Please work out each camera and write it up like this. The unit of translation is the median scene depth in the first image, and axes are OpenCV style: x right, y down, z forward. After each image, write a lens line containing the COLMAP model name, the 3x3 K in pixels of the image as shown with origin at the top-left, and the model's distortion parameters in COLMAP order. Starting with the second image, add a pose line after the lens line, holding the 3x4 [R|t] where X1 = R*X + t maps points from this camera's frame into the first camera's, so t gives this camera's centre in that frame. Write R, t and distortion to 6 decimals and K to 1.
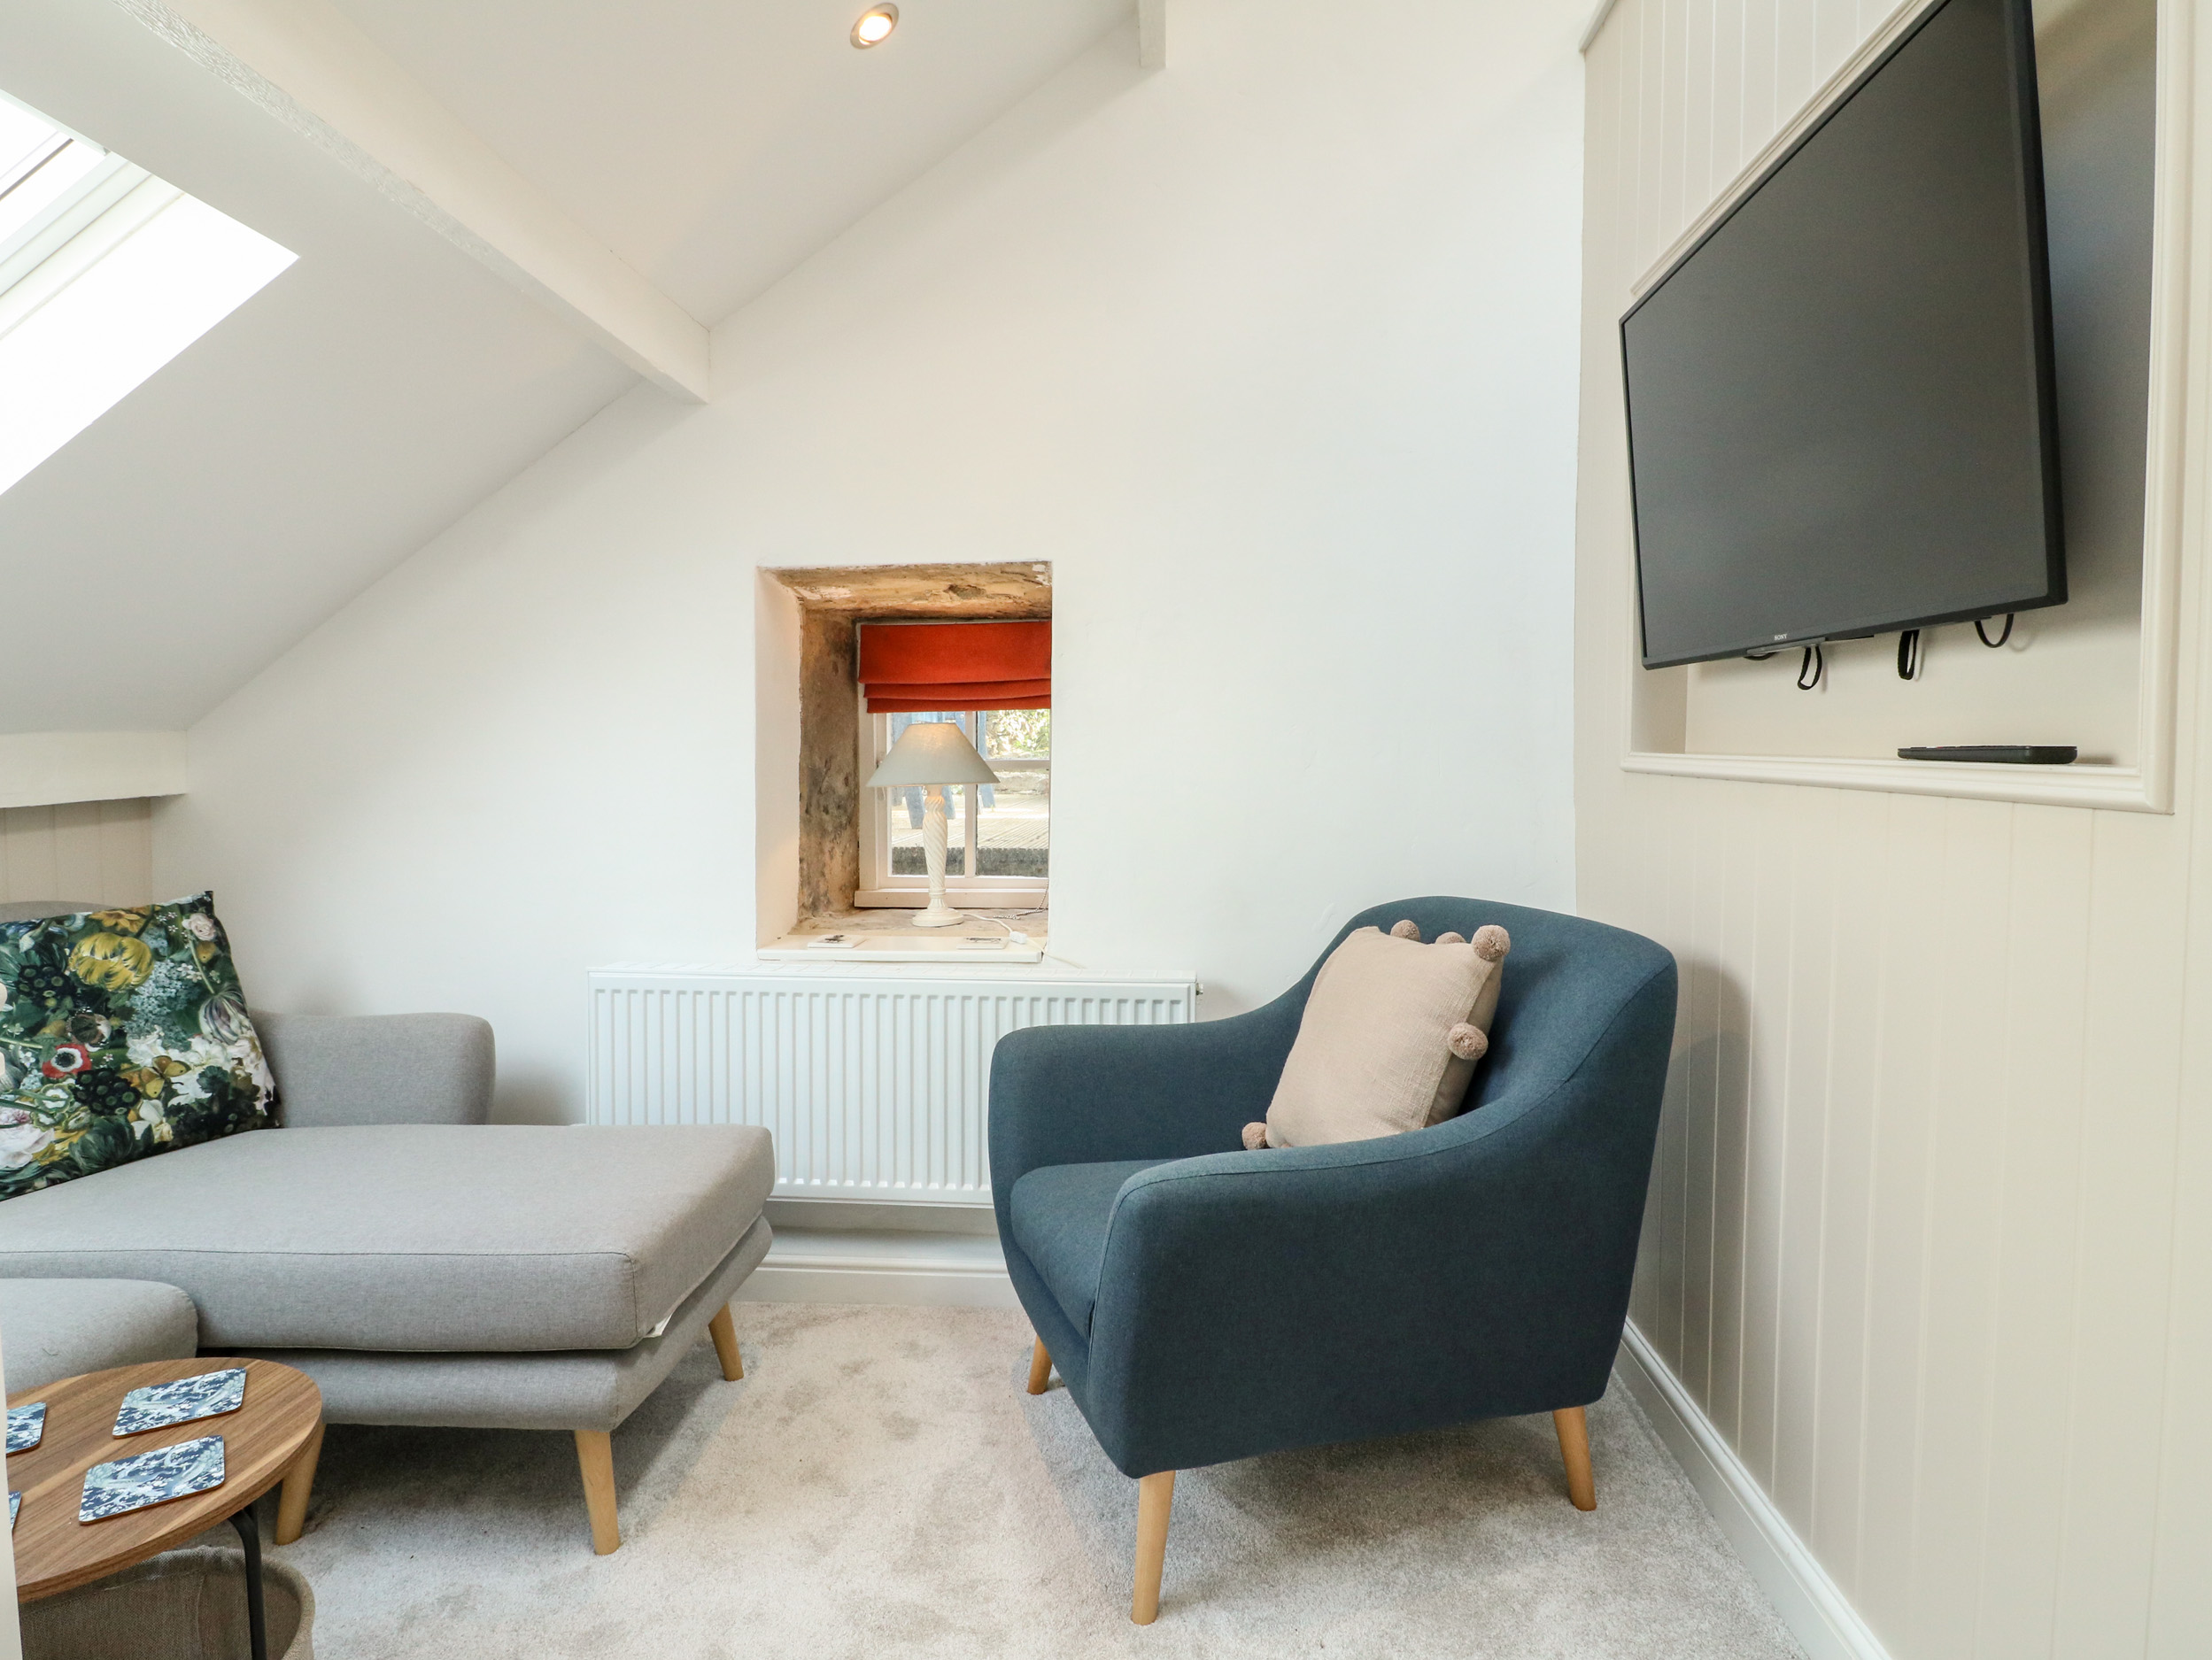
lens RADIAL K [[1208.3, 0, 1116.7], [0, 1208.3, 811.3], [0, 0, 1]] dist [0.008580, -0.019729]
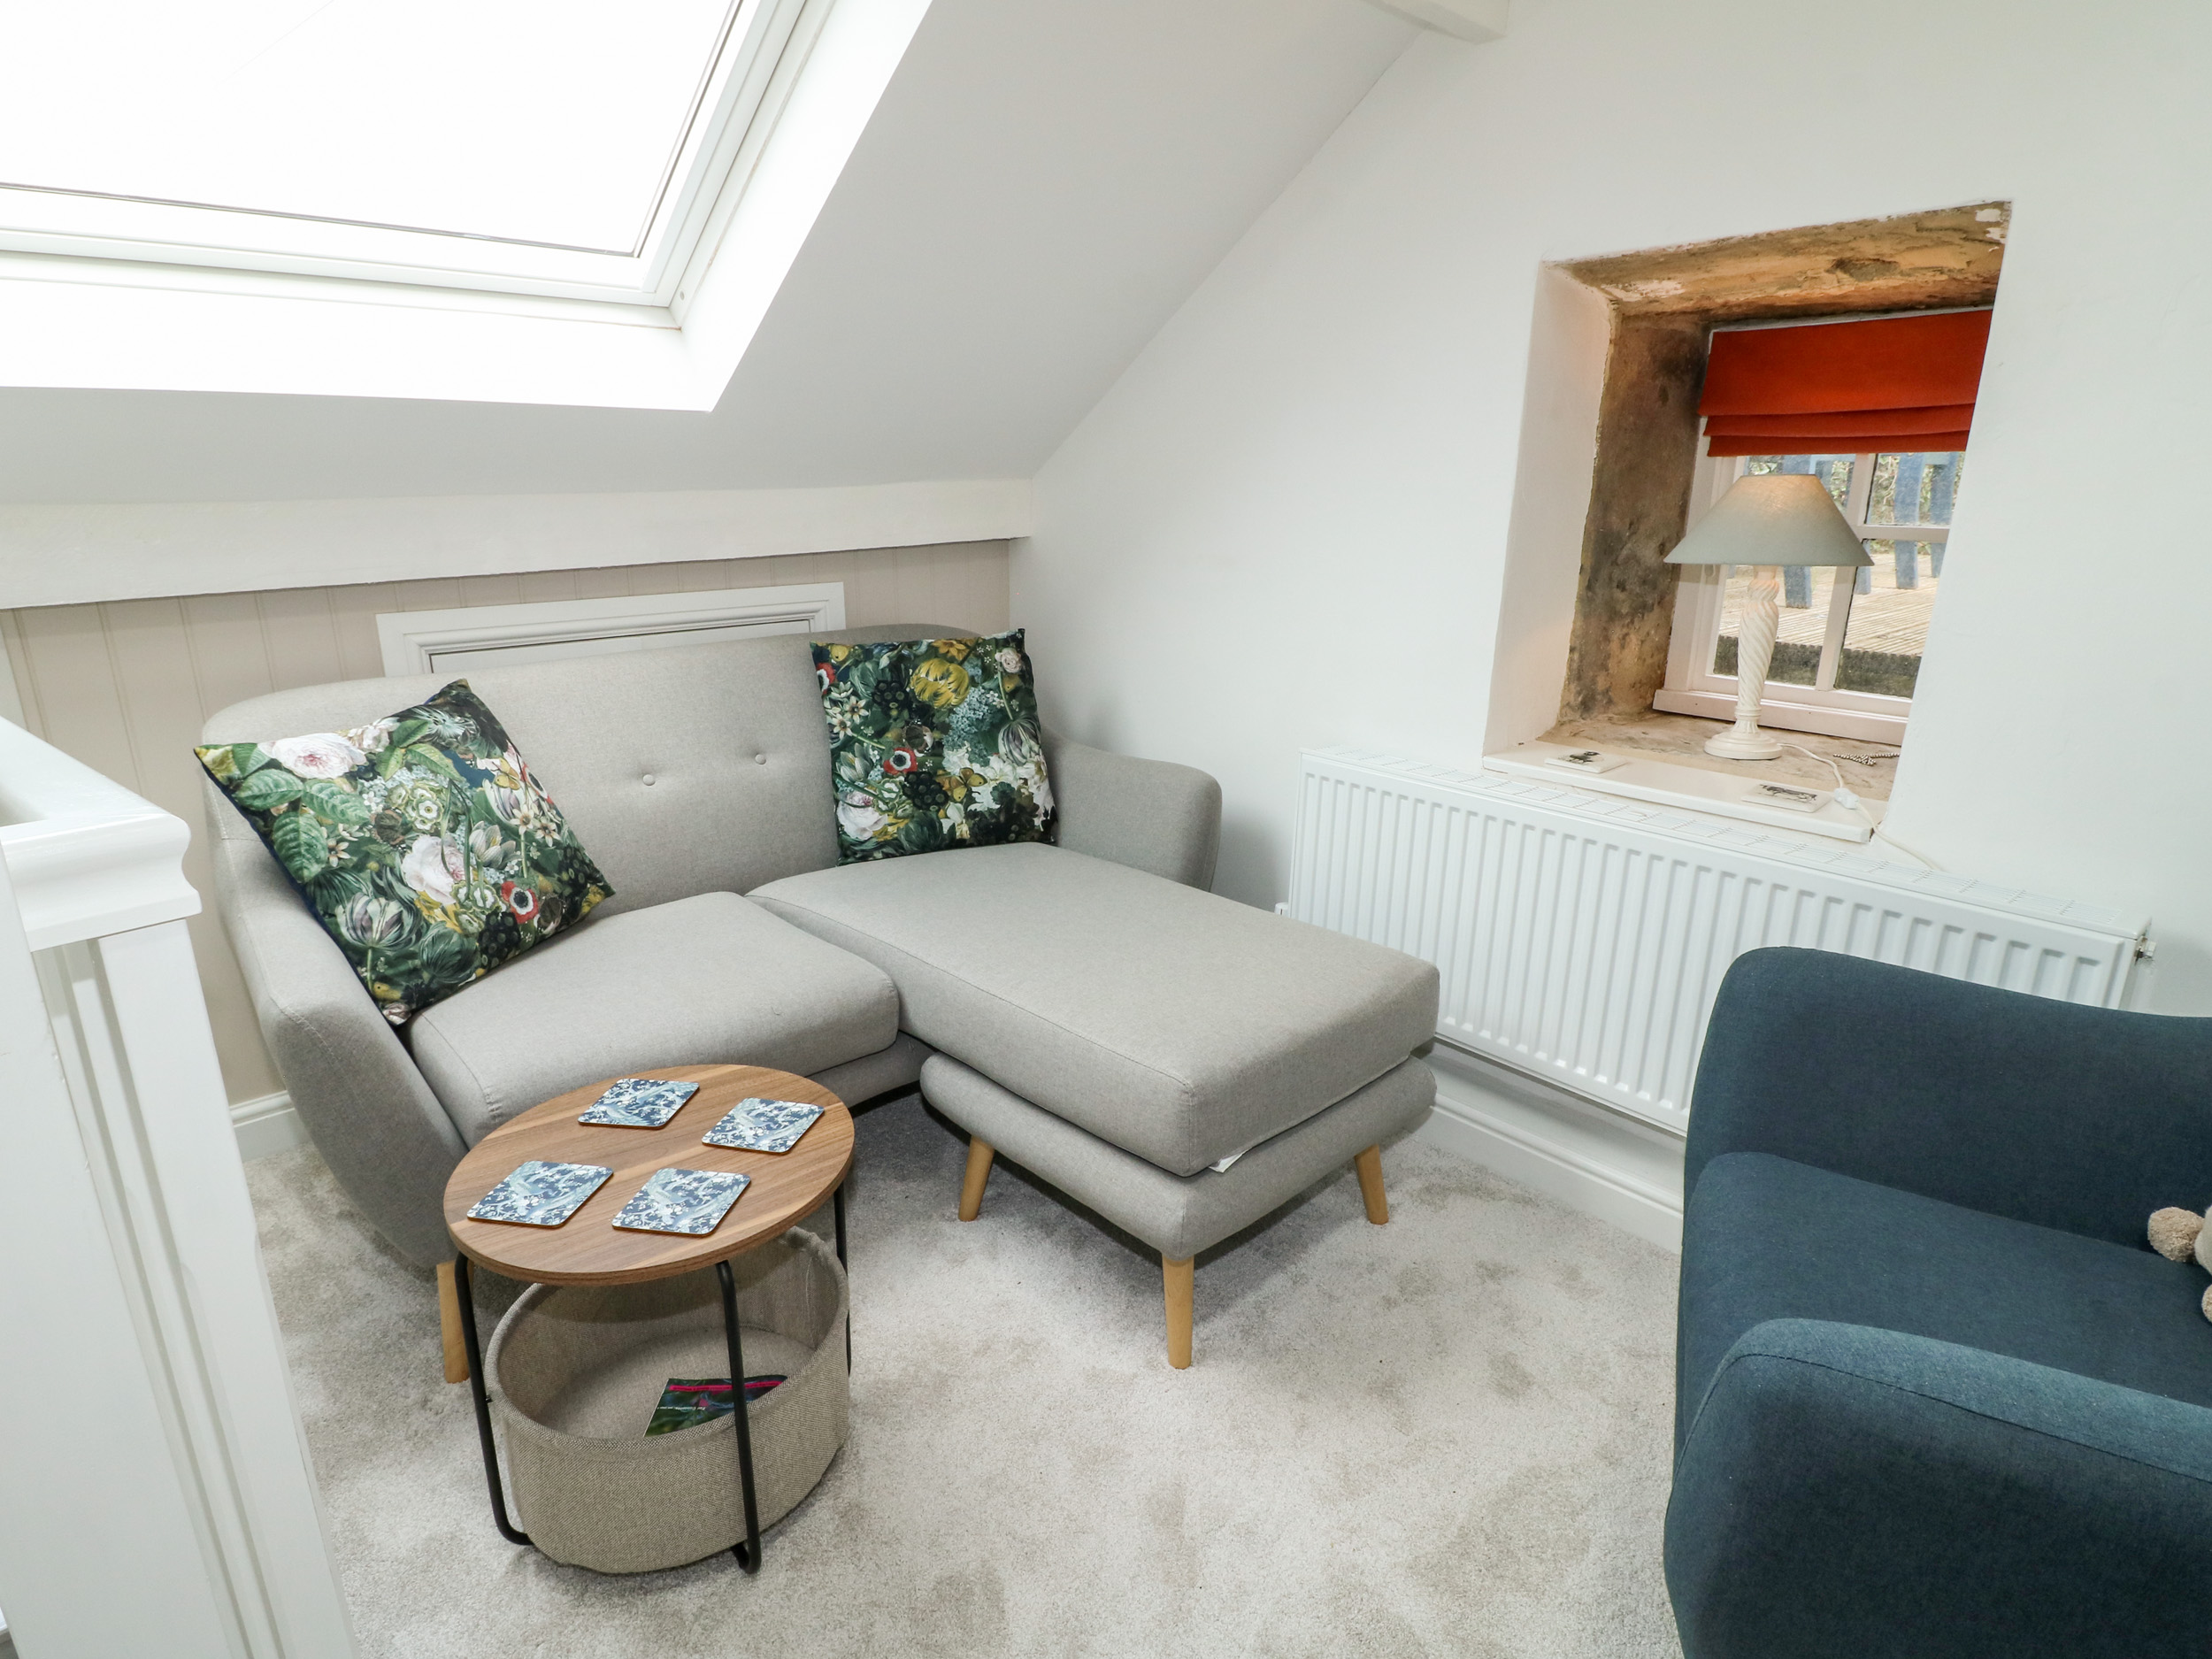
lens RADIAL K [[1156.4, 0, 1100.9], [0, 1156.4, 795.1], [0, 0, 1]] dist [0.038509, -0.054209]
pose [[0.714904, 0.187555, -0.673599, 0.073010], [-0.044498, 0.973605, 0.223861, -0.031490], [0.697806, -0.130065, 0.704379, 0.287641]]
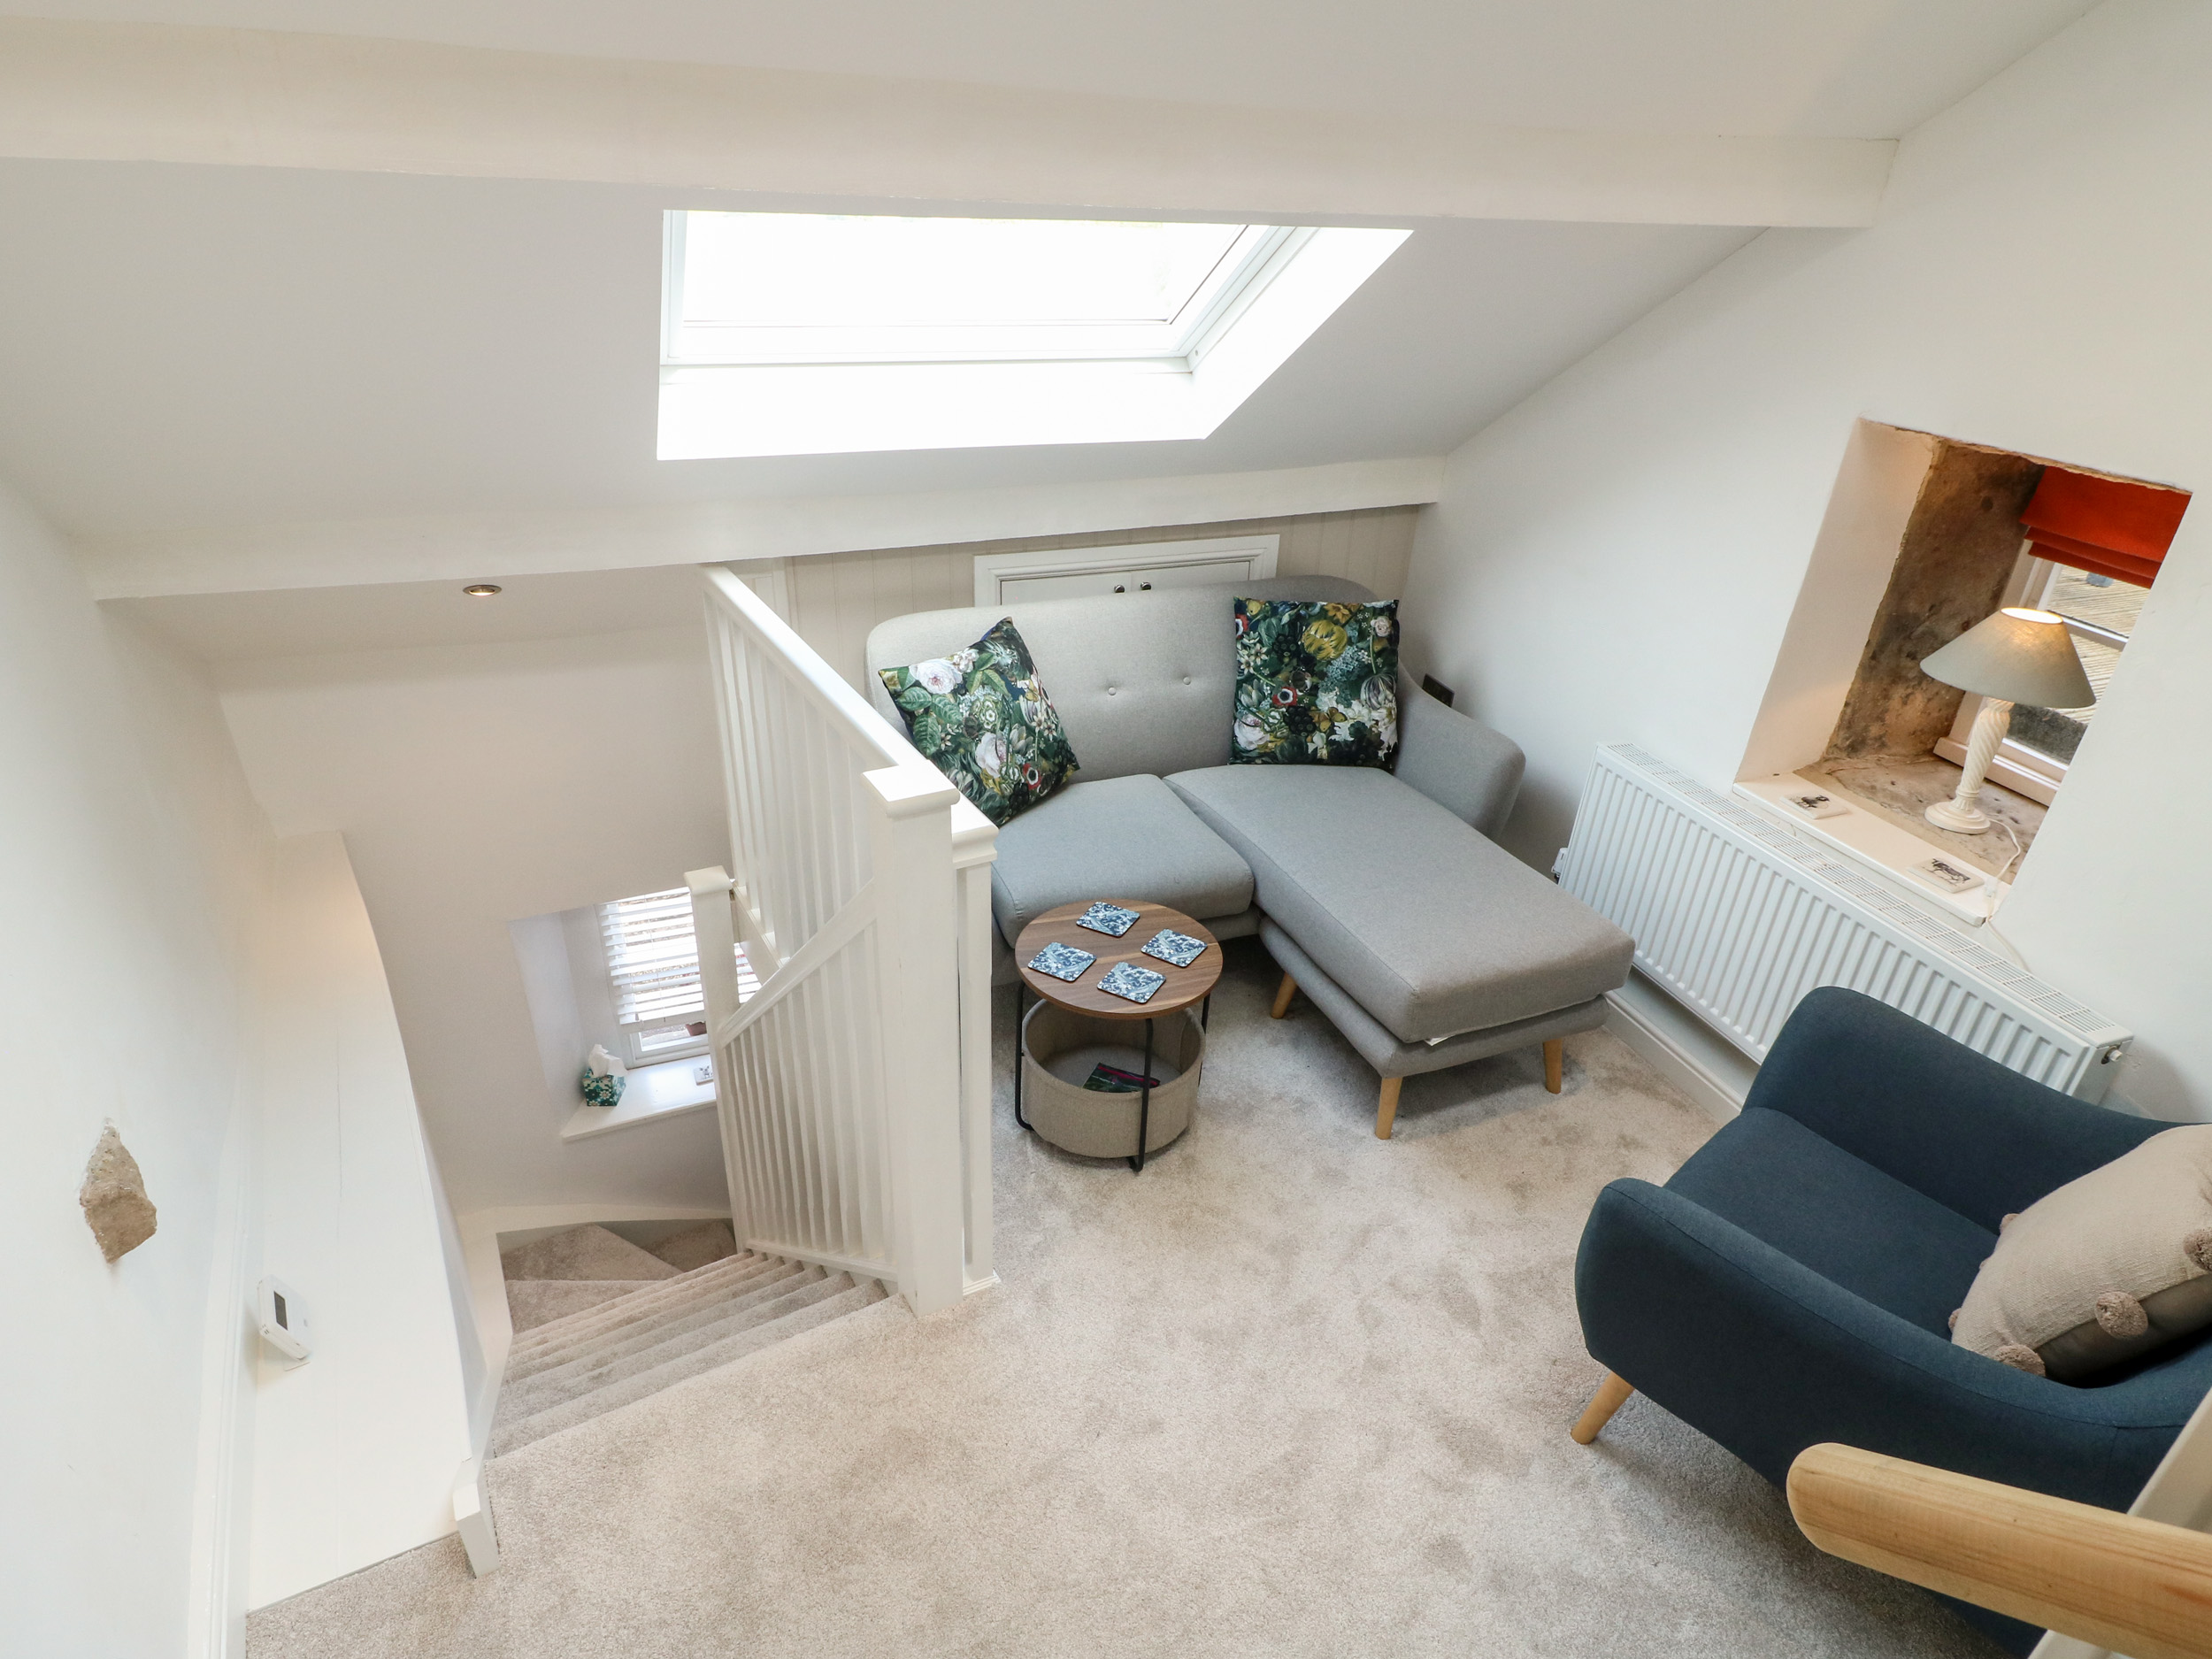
lens RADIAL K [[1230.1, 0, 1079.7], [0, 1230.1, 853.2], [0, 0, 1]] dist [0.006196, 0.001927]
pose [[0.413311, 0.460231, -0.785723, 0.427474], [-0.080139, 0.877909, 0.472073, -0.365308], [0.907056, -0.132146, 0.399732, 0.027166]]
